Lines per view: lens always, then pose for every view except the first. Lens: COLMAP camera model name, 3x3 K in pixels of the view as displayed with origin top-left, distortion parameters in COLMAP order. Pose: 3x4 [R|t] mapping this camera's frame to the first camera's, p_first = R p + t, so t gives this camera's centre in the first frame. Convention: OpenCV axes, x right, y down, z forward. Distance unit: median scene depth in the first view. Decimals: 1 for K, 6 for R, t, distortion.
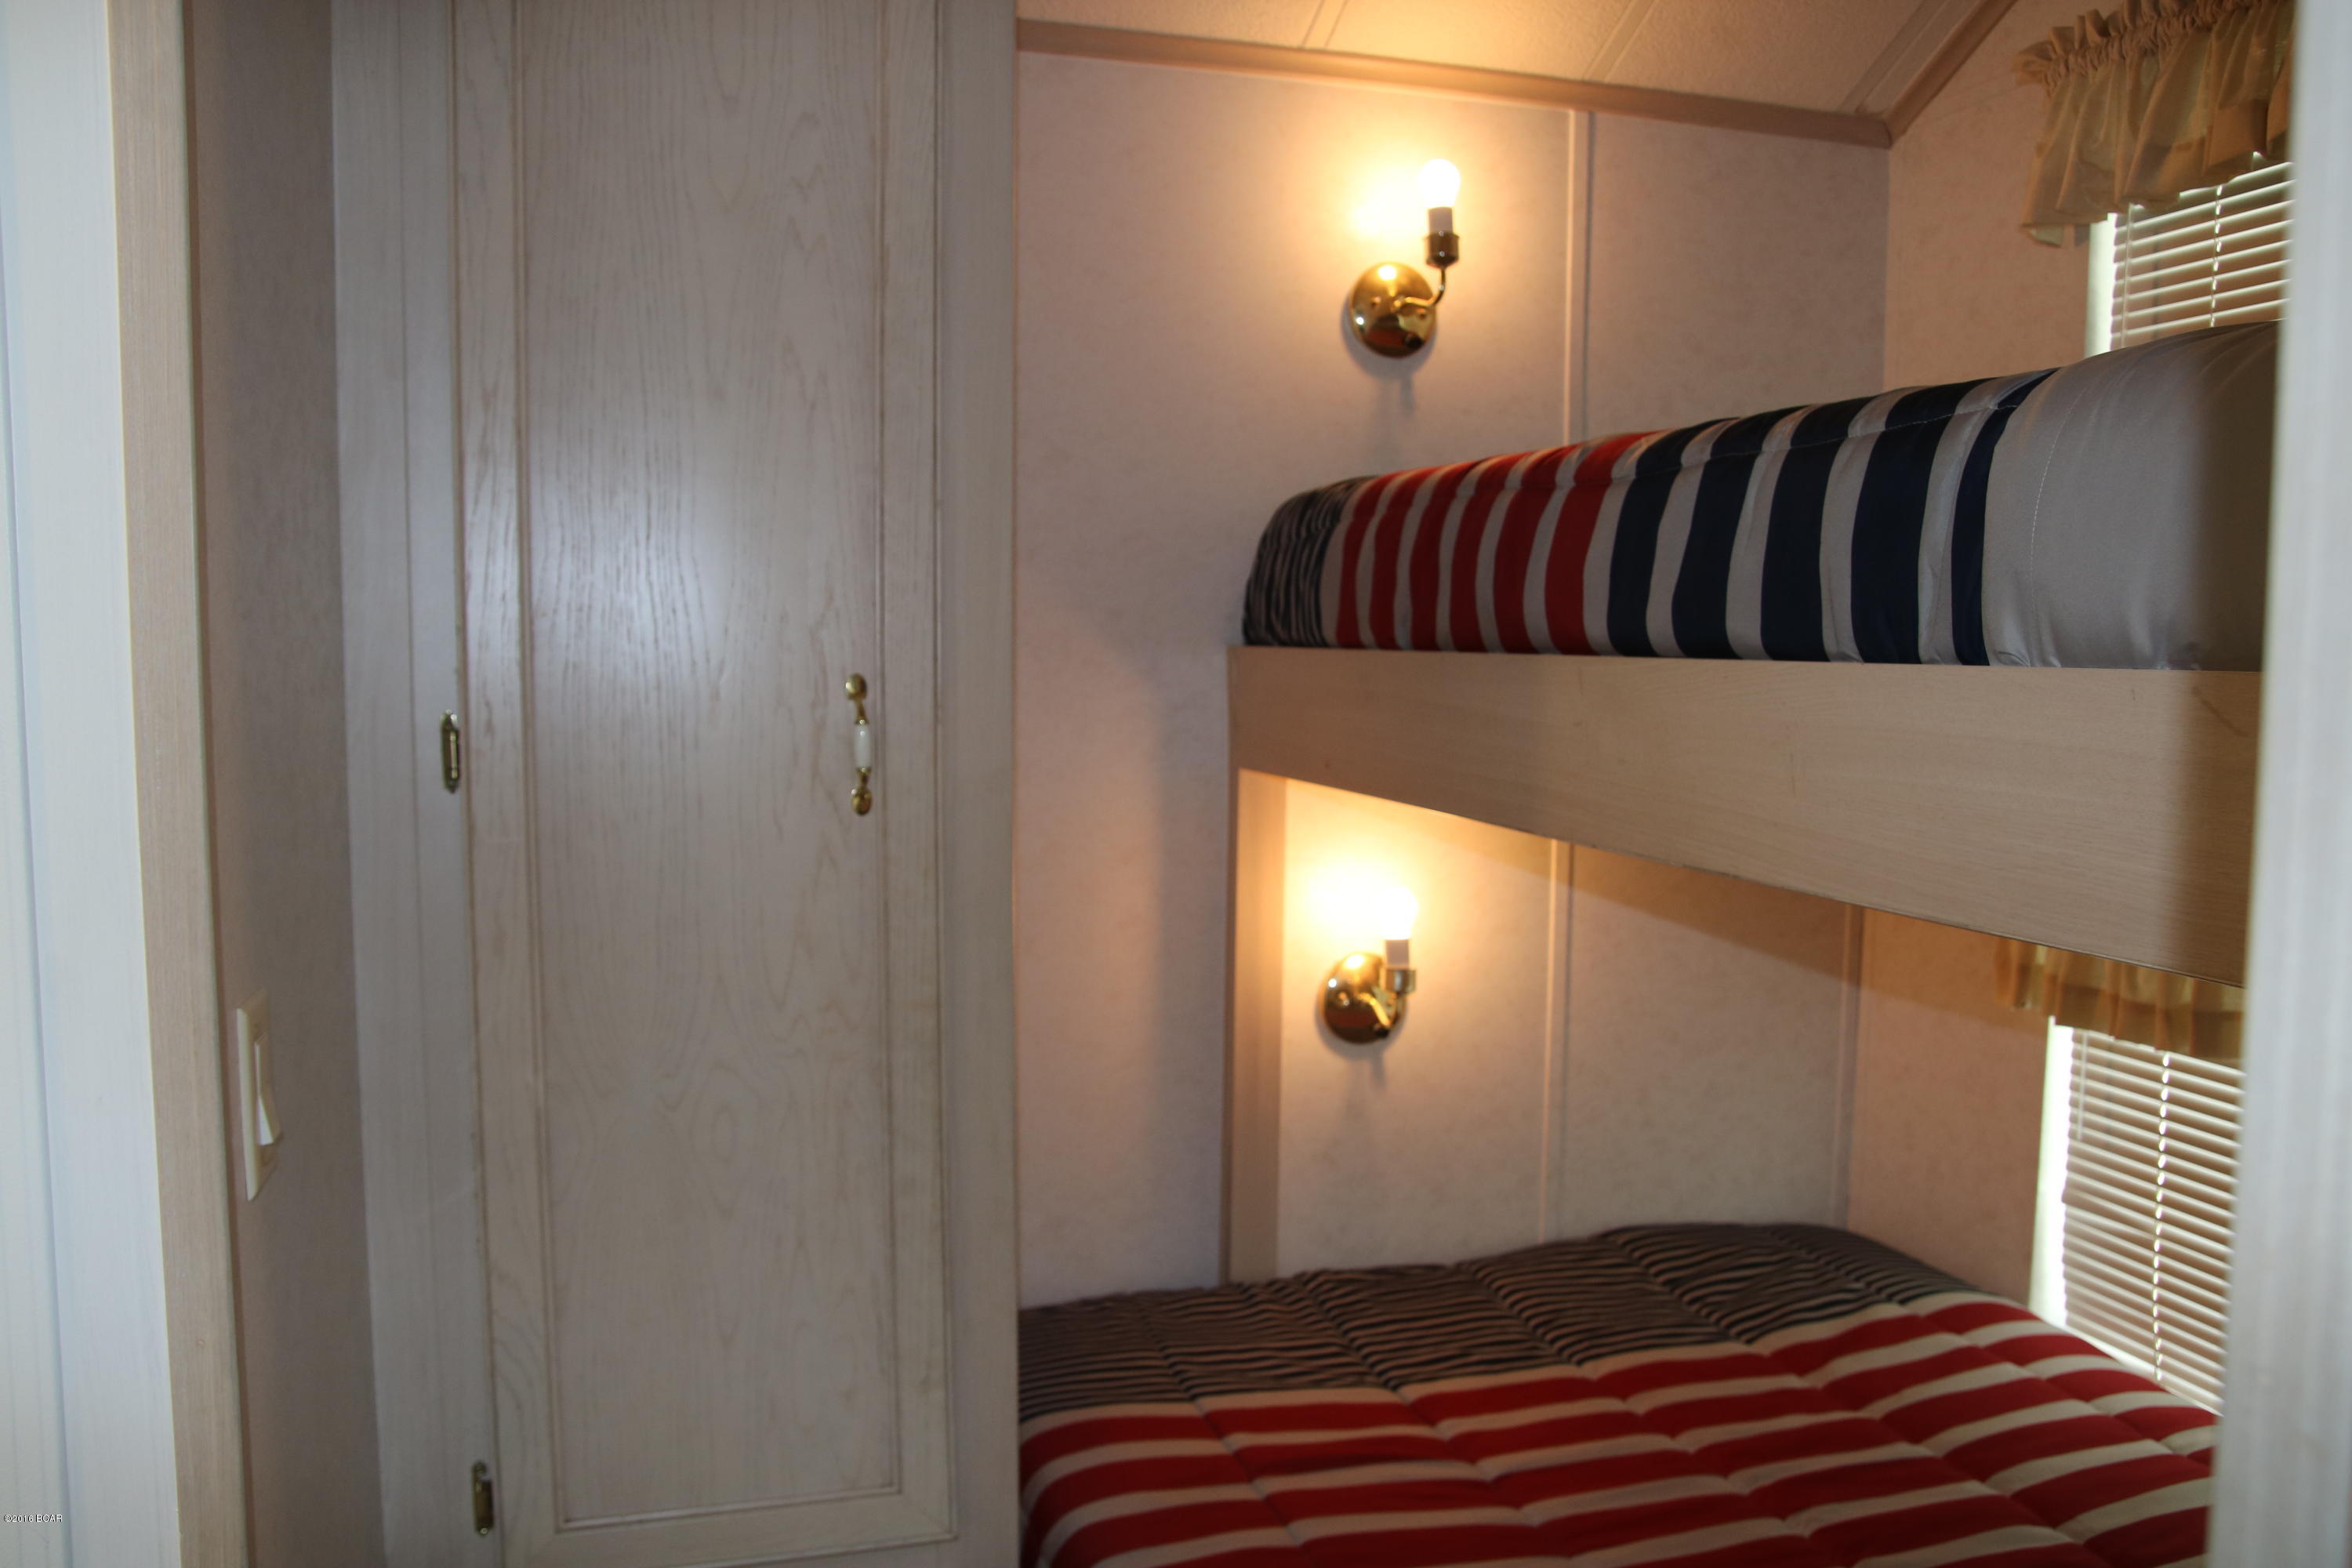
lens RADIAL K [[1823.4, 0, 1168.6], [0, 1823.4, 805.0], [0, 0, 1]] dist [-0.122020, 0.118015]
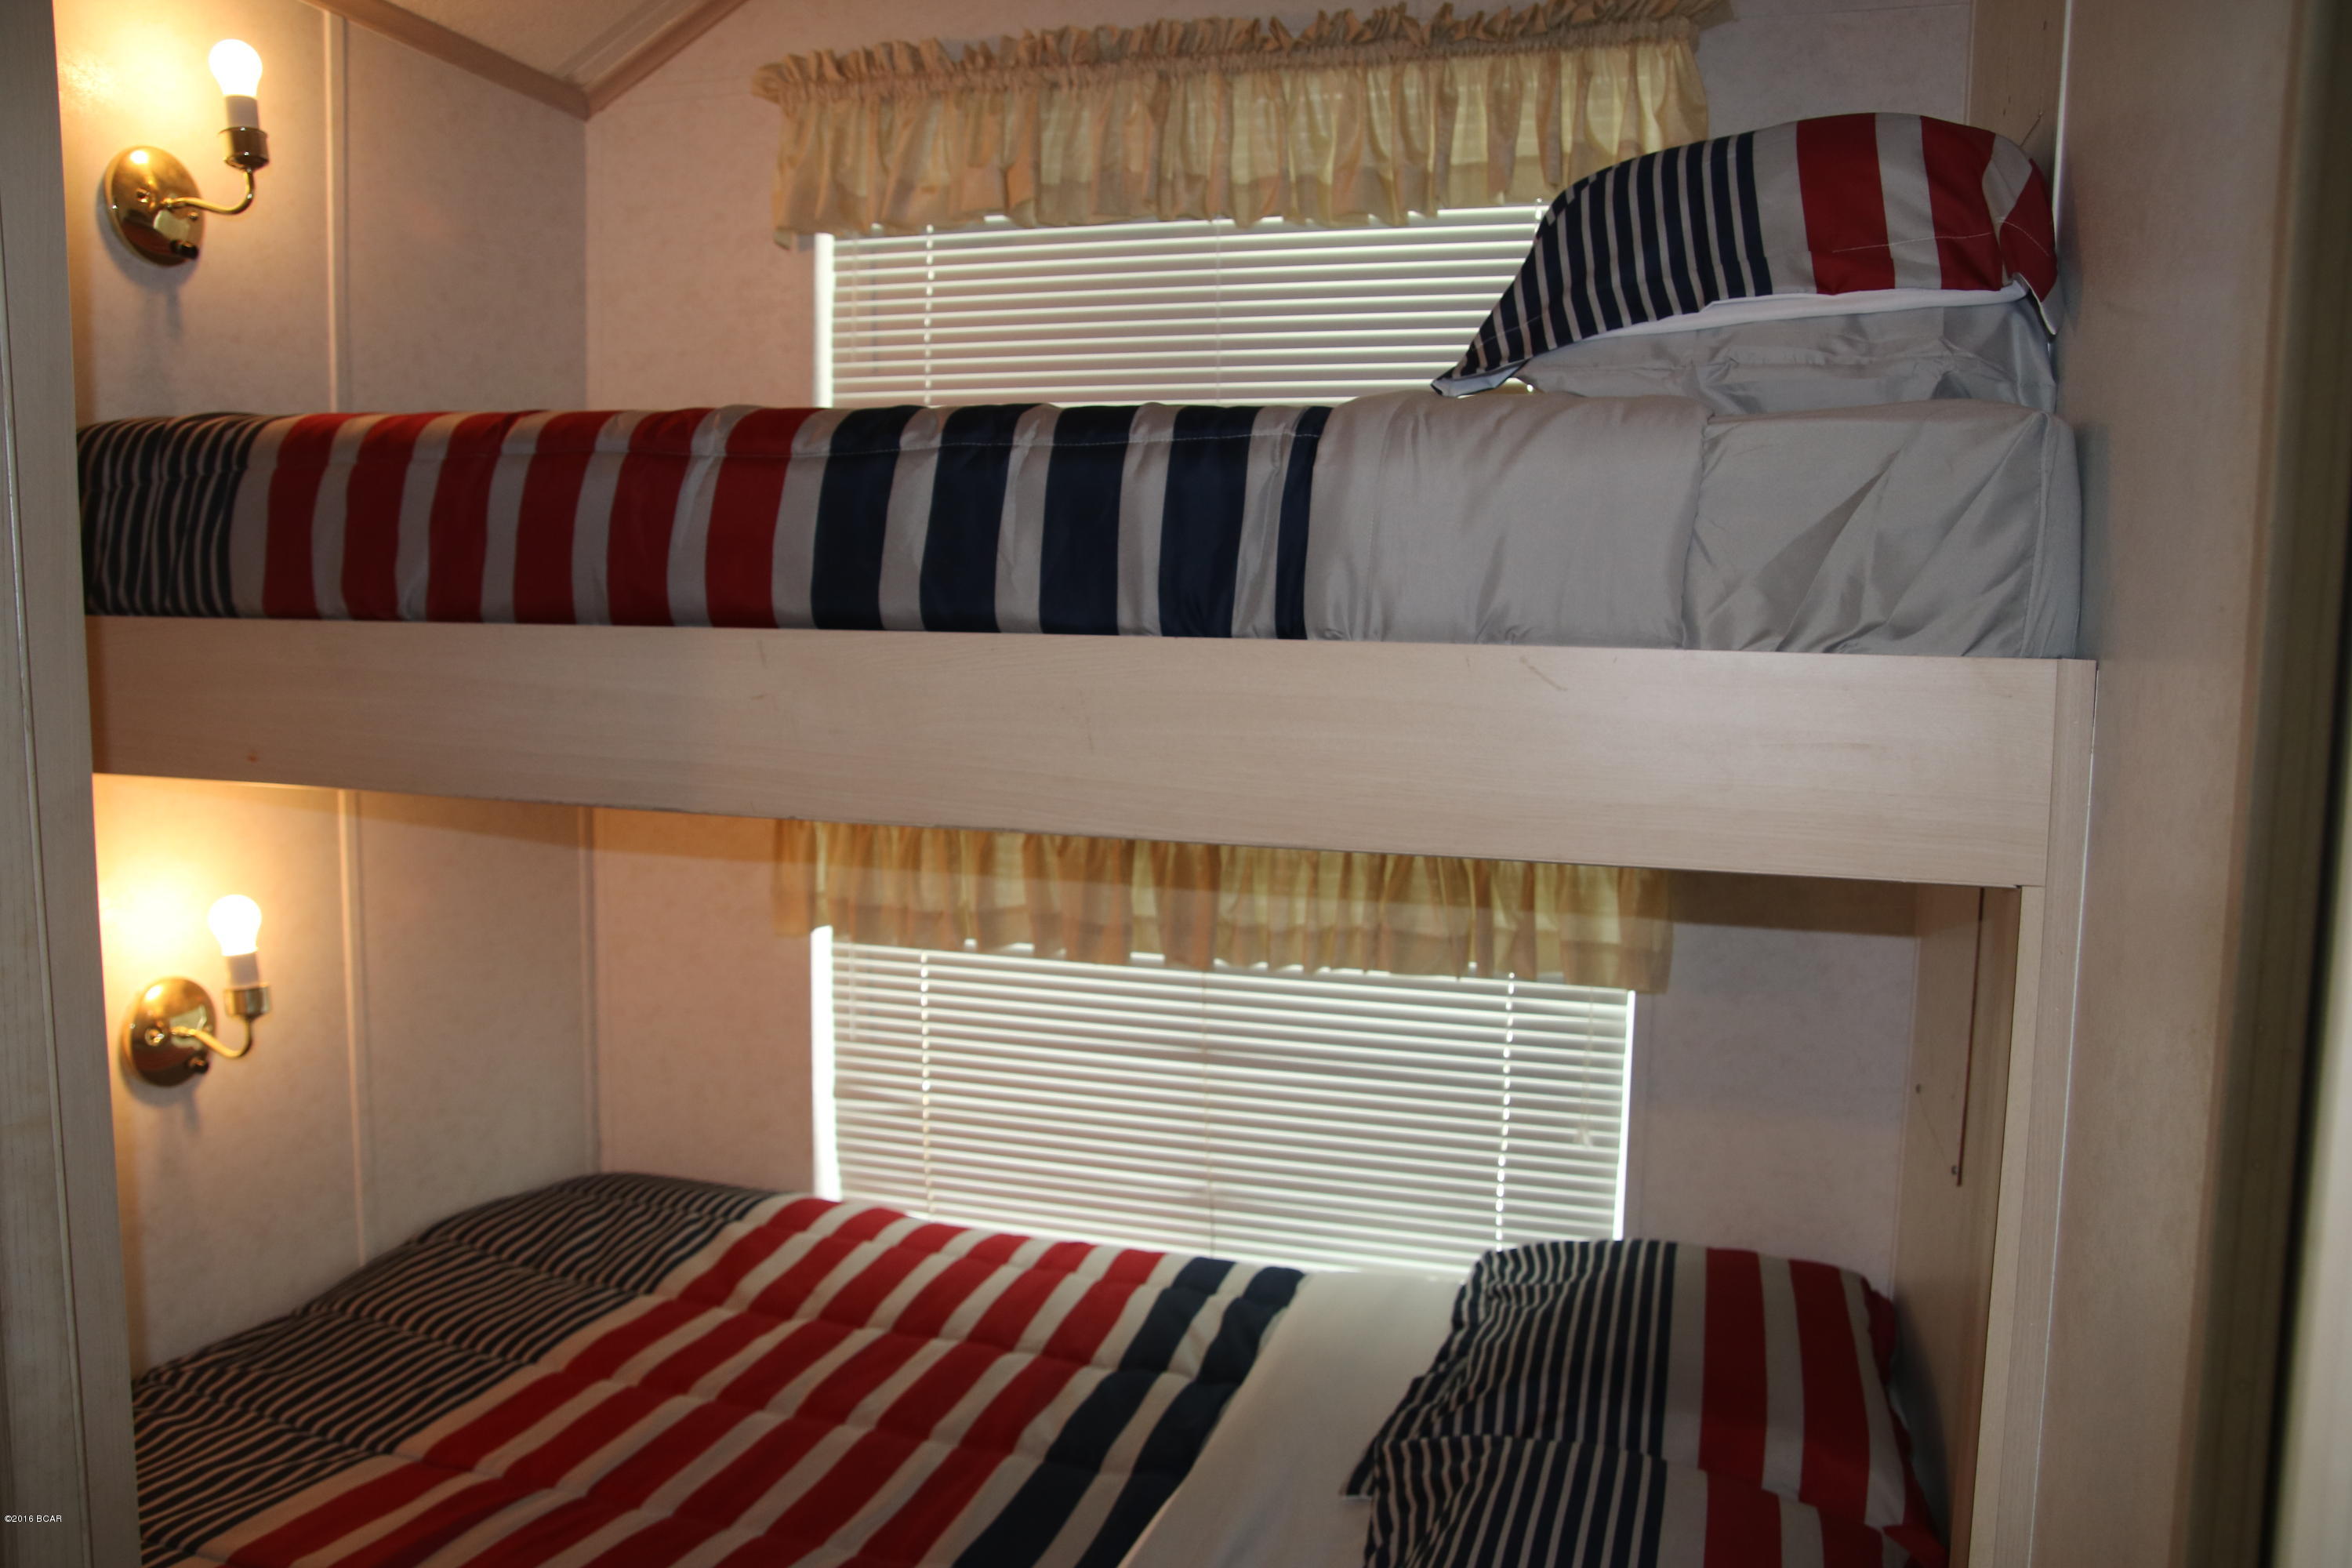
lens RADIAL K [[1823.4, 0, 1163.5], [0, 1823.4, 804.7], [0, 0, 1]] dist [-0.122020, 0.118015]
pose [[0.566877, -0.085534, 0.819350, -0.311906], [0.061253, 0.996218, 0.061619, -0.021738], [-0.821522, 0.015257, 0.569973, 0.162753]]
